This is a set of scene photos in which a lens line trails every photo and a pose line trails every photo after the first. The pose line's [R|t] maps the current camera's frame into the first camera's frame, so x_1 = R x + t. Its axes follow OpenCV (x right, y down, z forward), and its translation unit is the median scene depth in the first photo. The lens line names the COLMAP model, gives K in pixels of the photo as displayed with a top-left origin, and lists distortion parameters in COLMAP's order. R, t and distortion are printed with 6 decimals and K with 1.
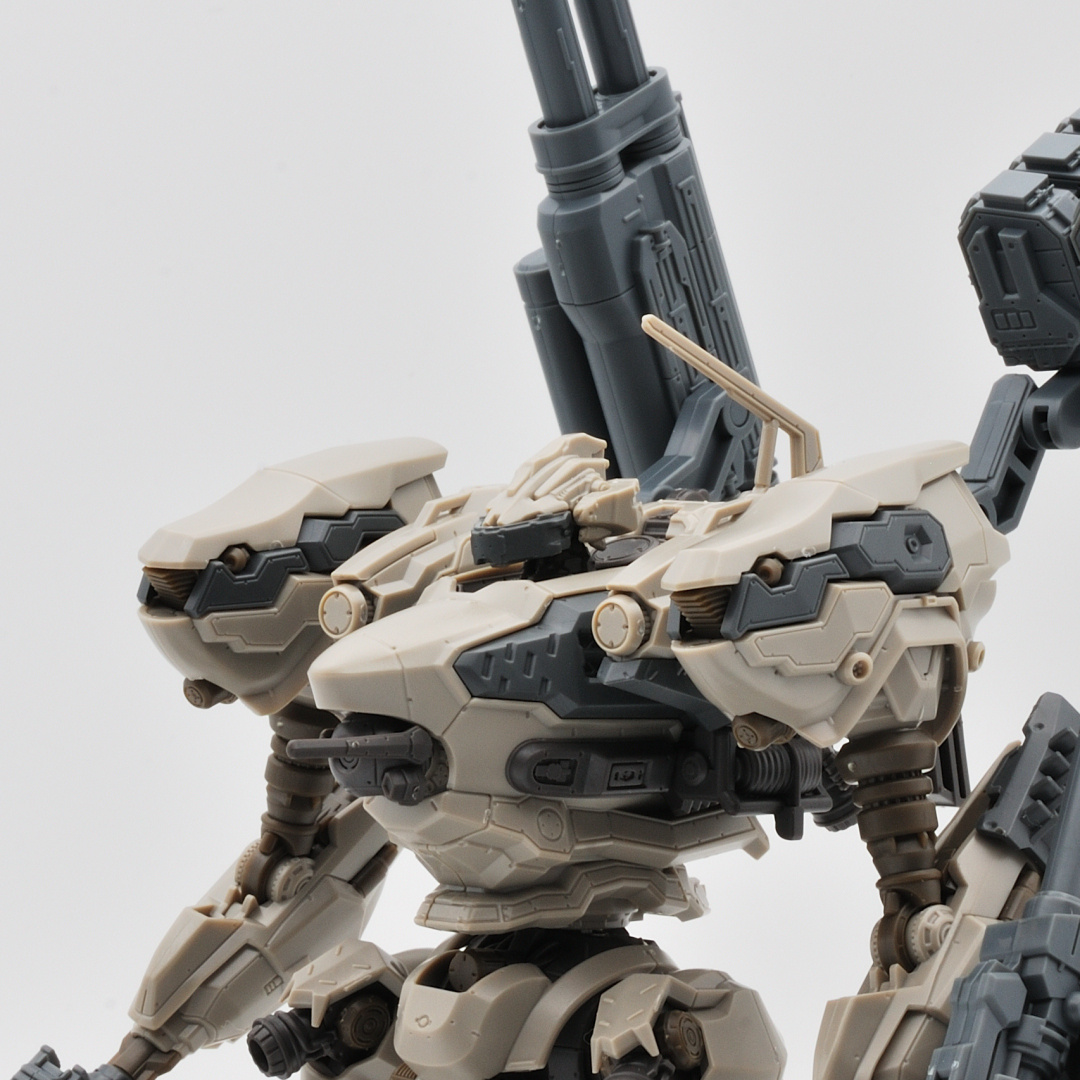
lens RADIAL K [[4269.0, 0, 540.1], [0, 4269.0, 539.7], [0, 0, 1]] dist [-0.059753, 0.000000]
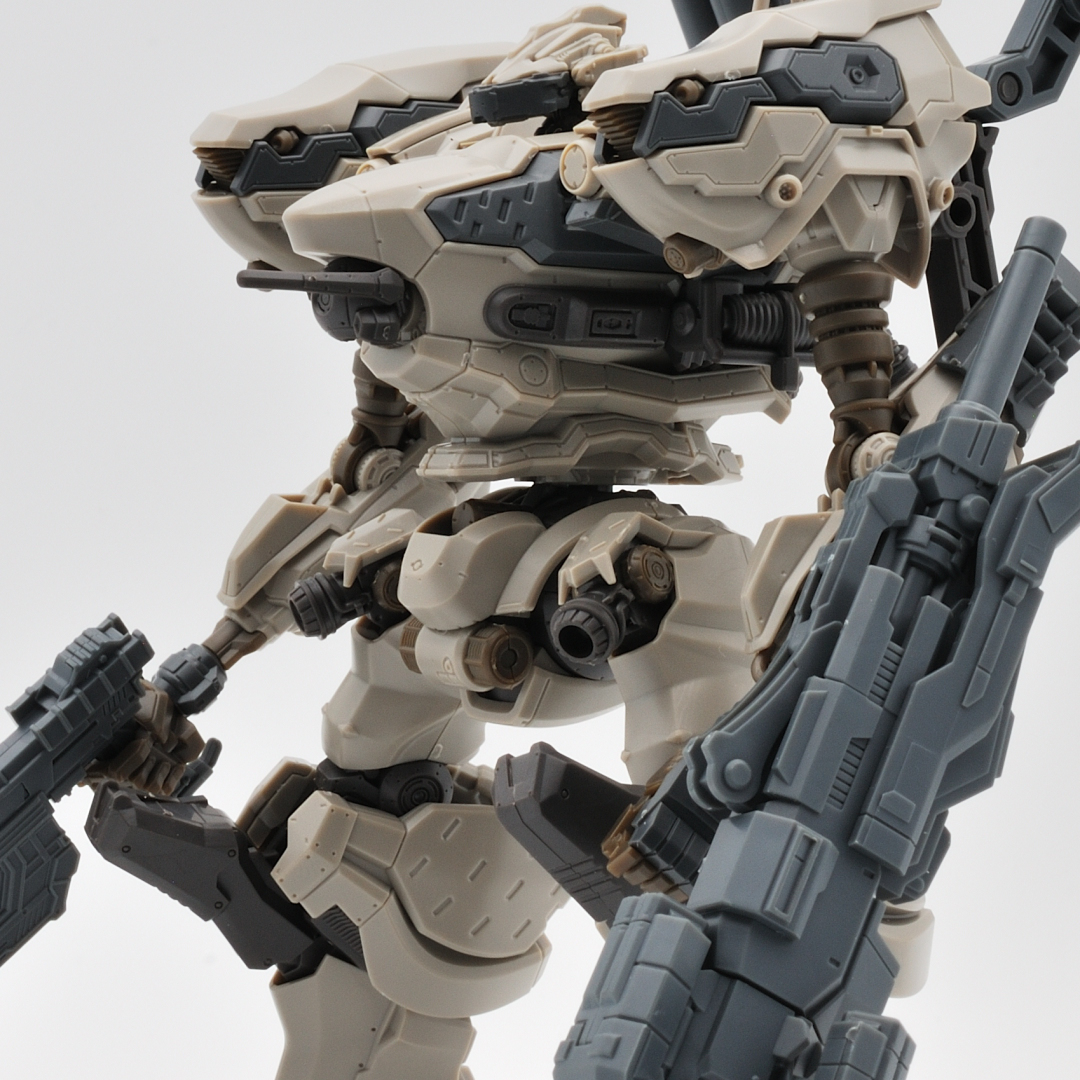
lens RADIAL K [[4269.0, 0, 540.3], [0, 4269.0, 540.3], [0, 0, 1]] dist [-0.059753, 0.000000]
pose [[0.981679, -0.005499, -0.190463, 0.199645], [0.008243, 0.999873, 0.013616, 0.094095], [0.190364, -0.014937, 0.981600, -0.004141]]
